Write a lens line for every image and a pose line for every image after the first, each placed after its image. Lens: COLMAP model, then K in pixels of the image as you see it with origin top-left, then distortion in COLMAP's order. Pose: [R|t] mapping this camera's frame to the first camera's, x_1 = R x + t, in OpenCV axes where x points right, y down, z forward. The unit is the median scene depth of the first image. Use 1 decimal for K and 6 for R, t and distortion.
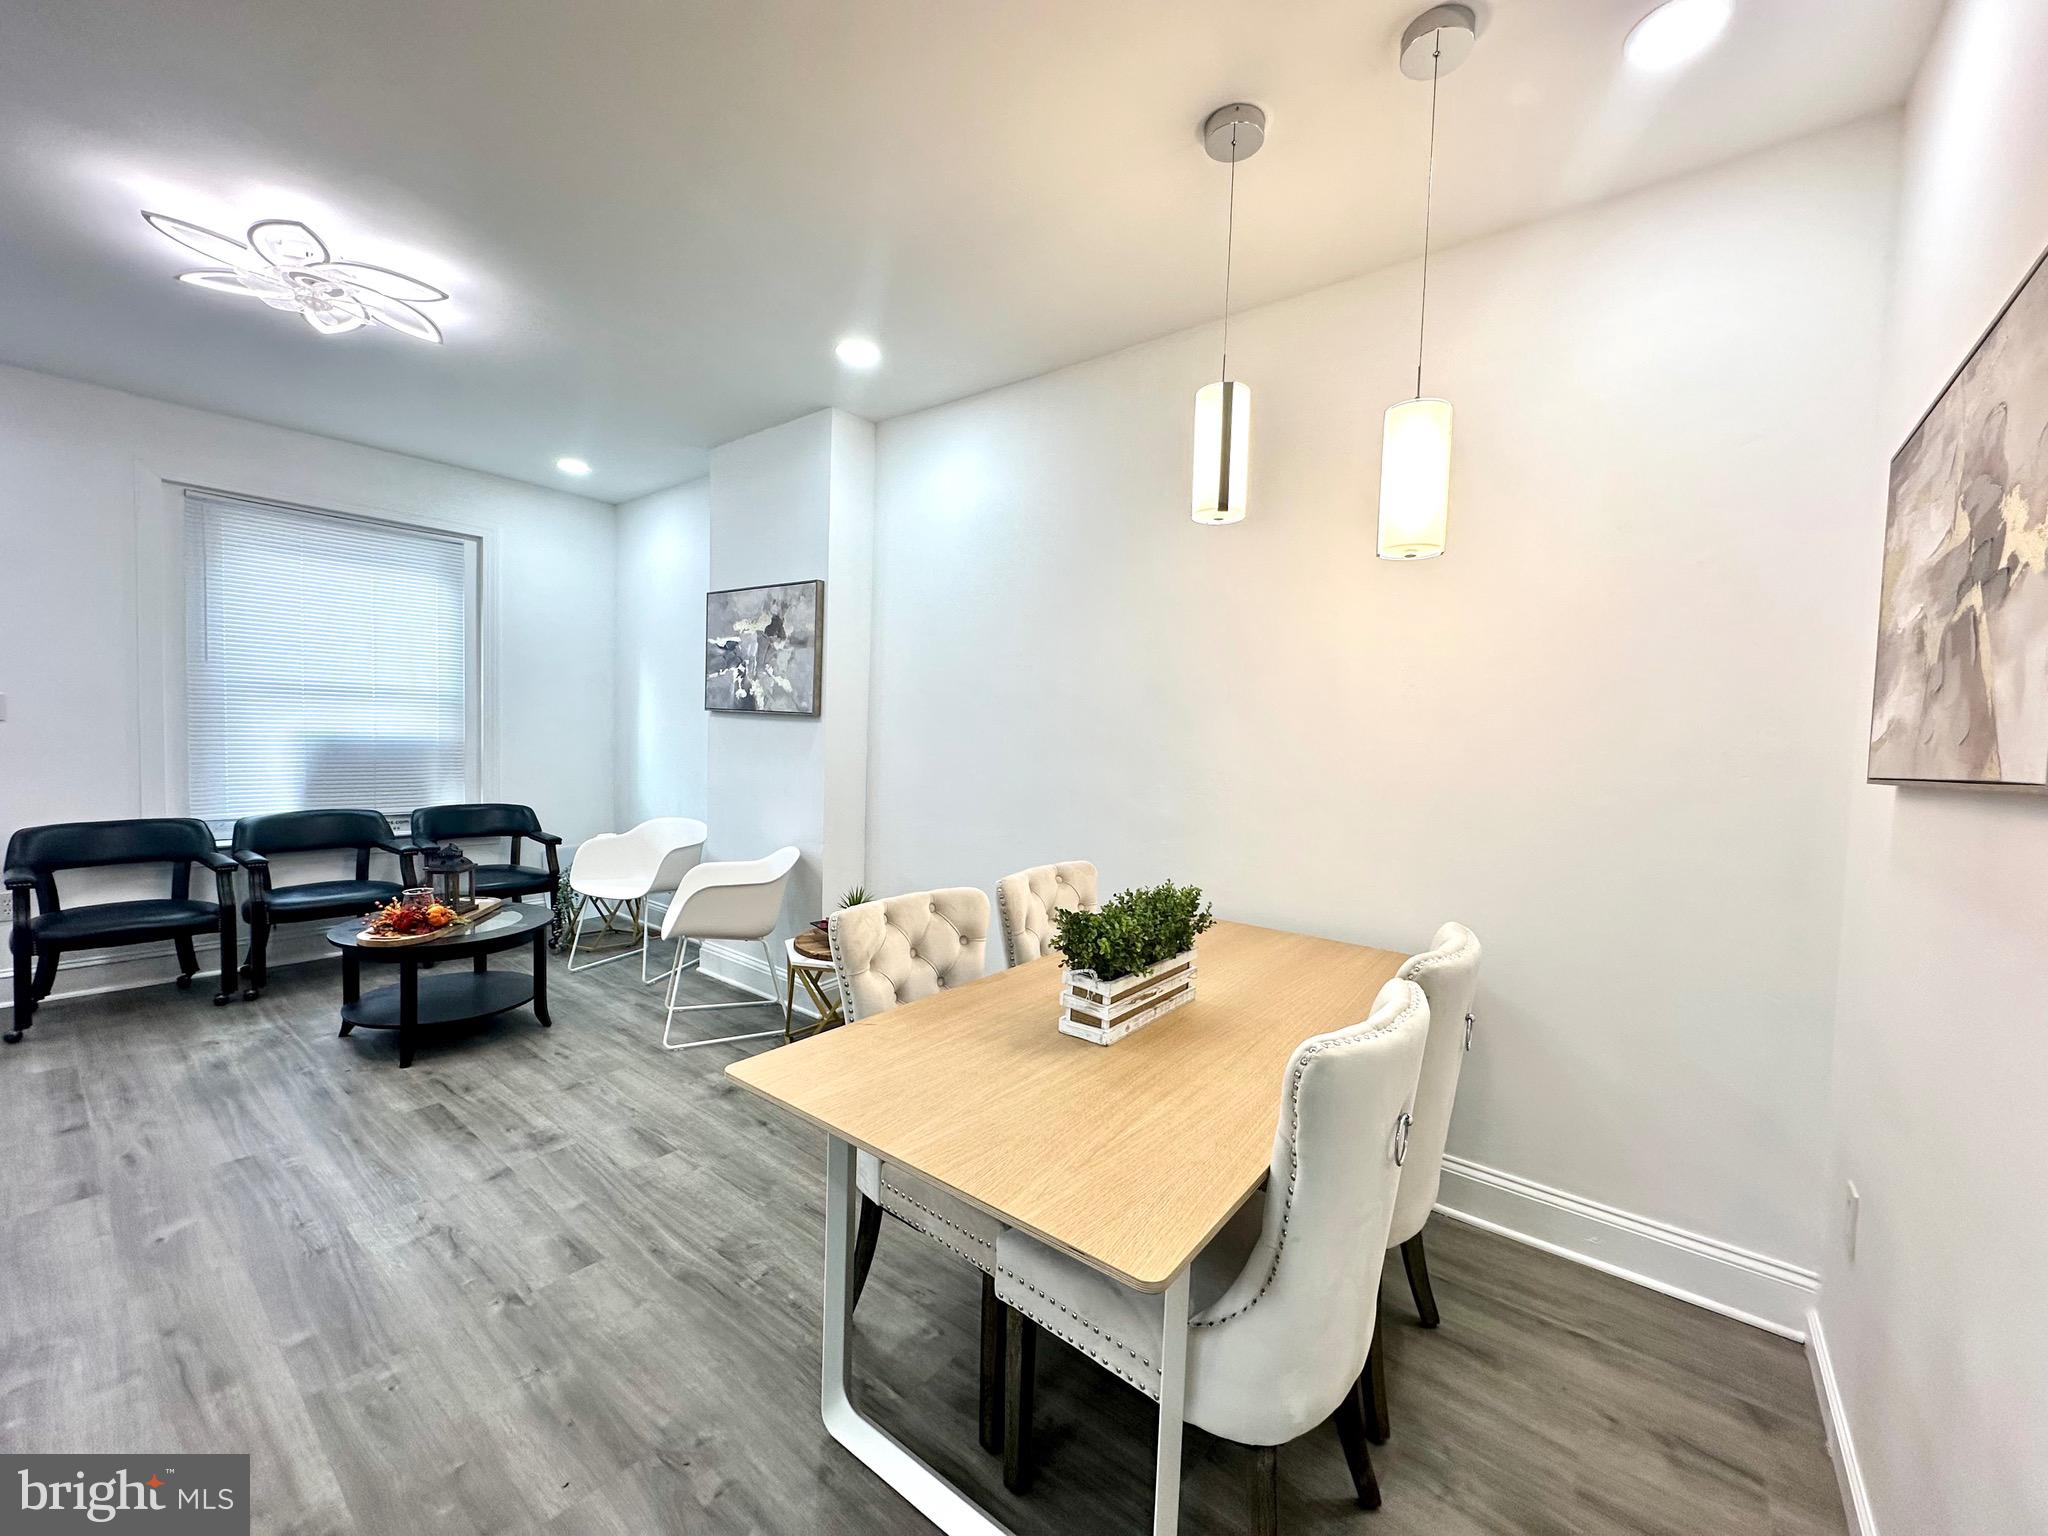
lens RADIAL K [[813.7, 0, 1023.8], [0, 813.7, 769.1], [0, 0, 1]] dist [-0.003497, 0.000455]
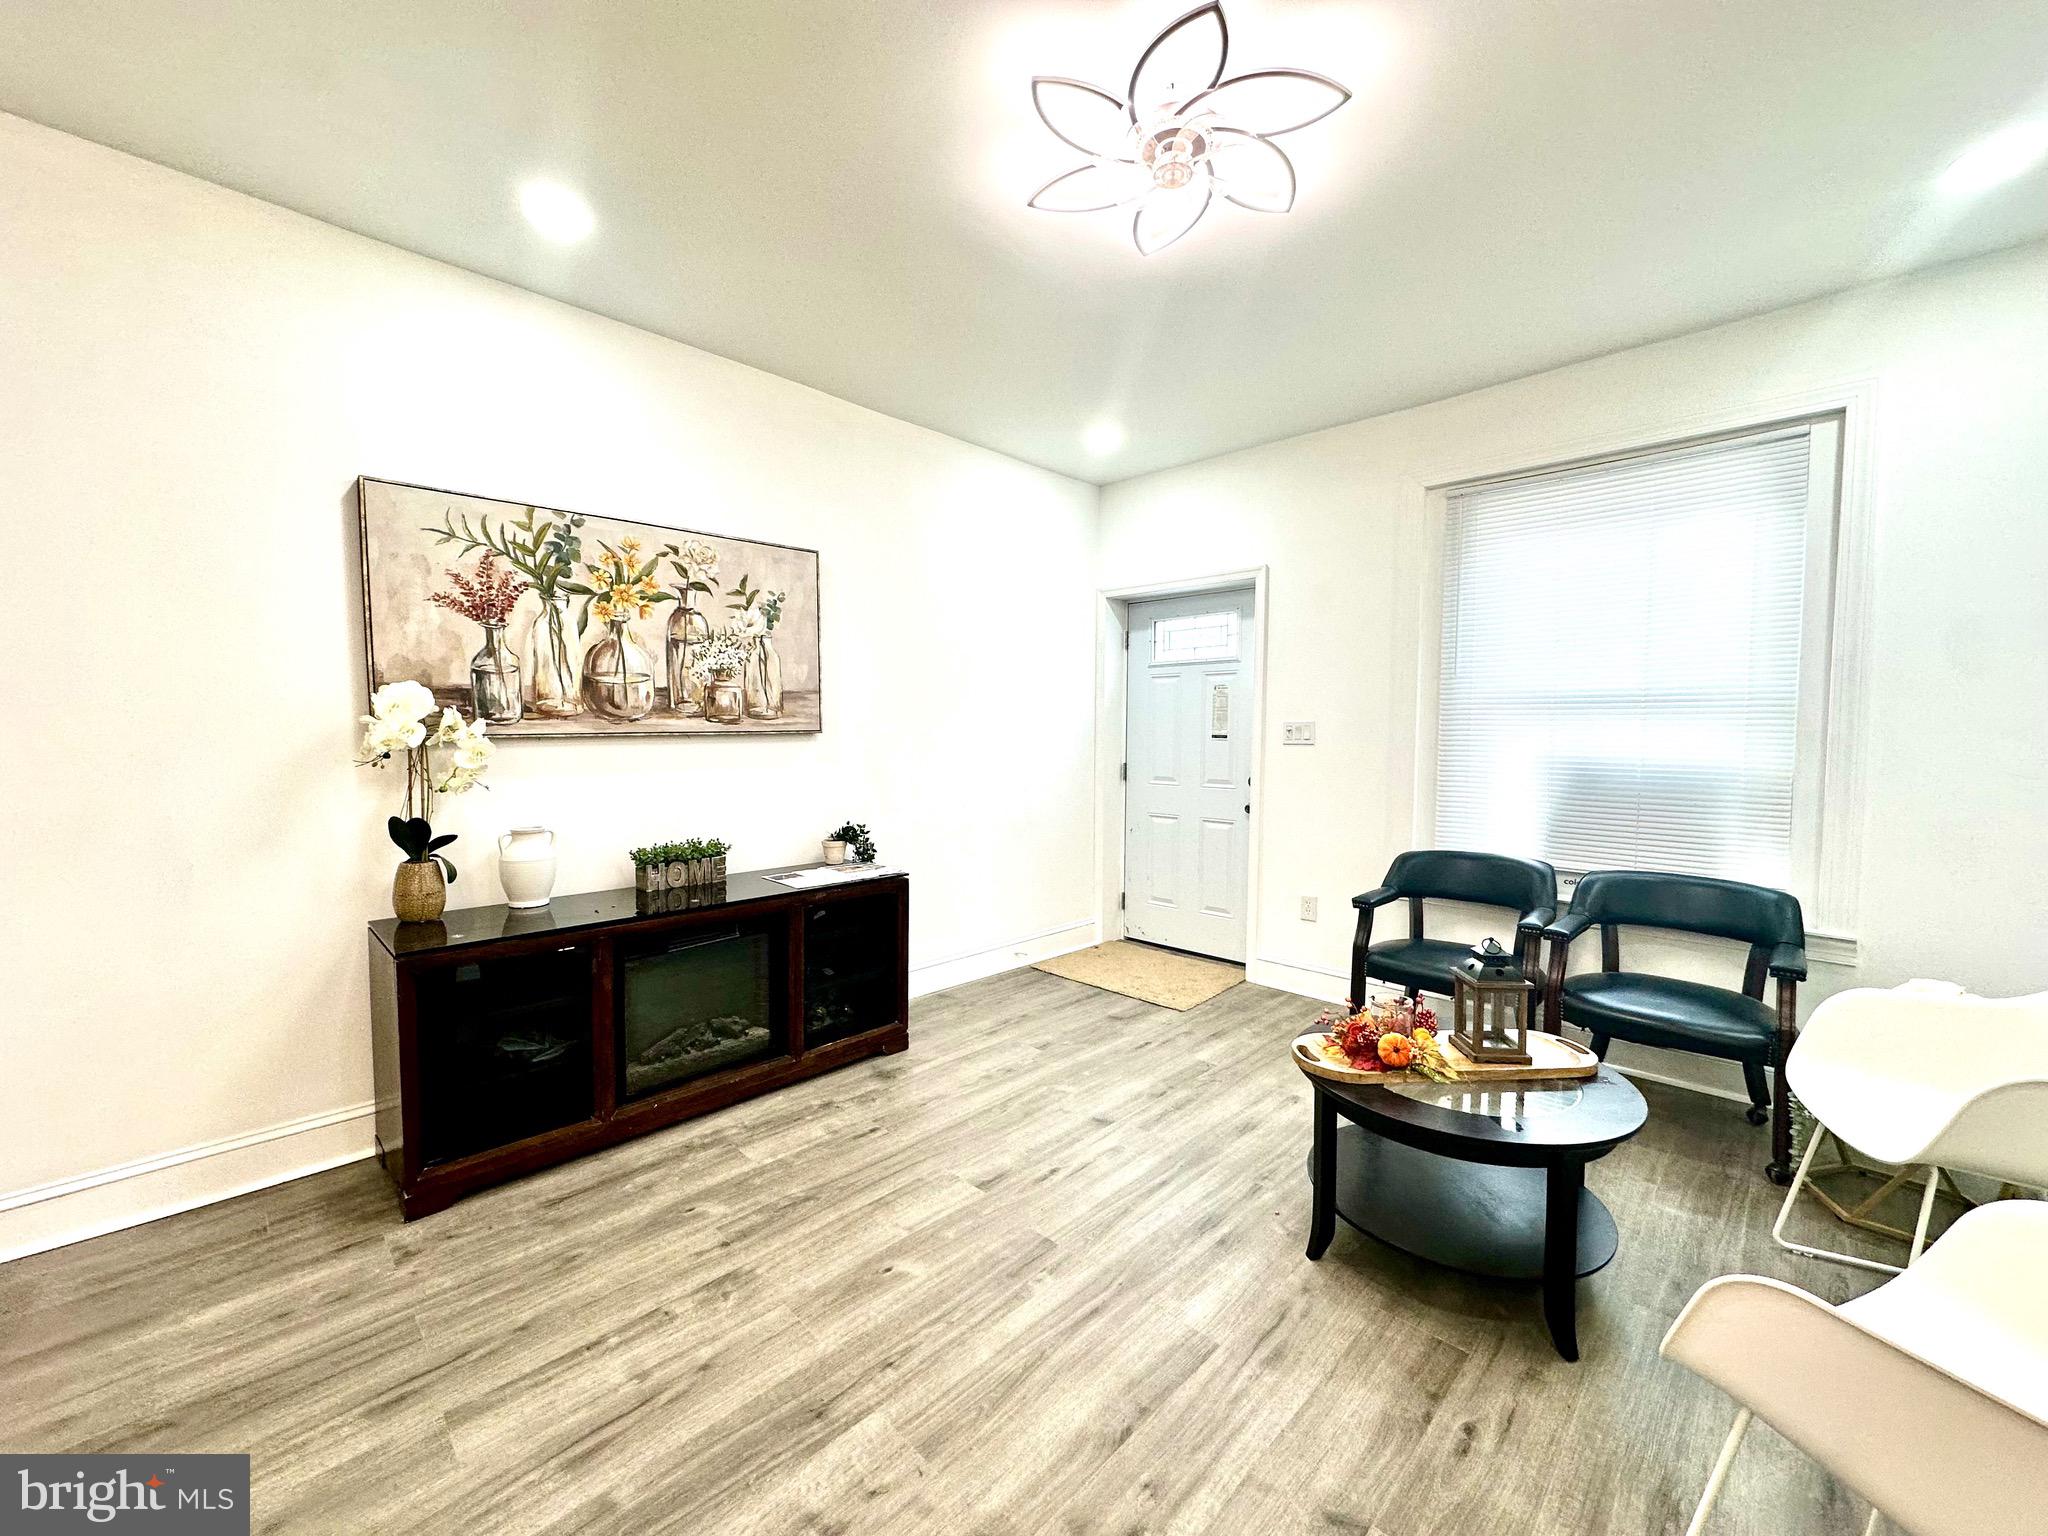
lens RADIAL K [[813.7, 0, 1025.3], [0, 813.7, 769.7], [0, 0, 1]] dist [-0.003497, 0.000455]
pose [[-0.105664, 0.016462, -0.994266, -0.082274], [-0.060786, 0.997886, 0.022981, -0.027662], [0.992542, 0.062866, -0.104440, 0.766138]]
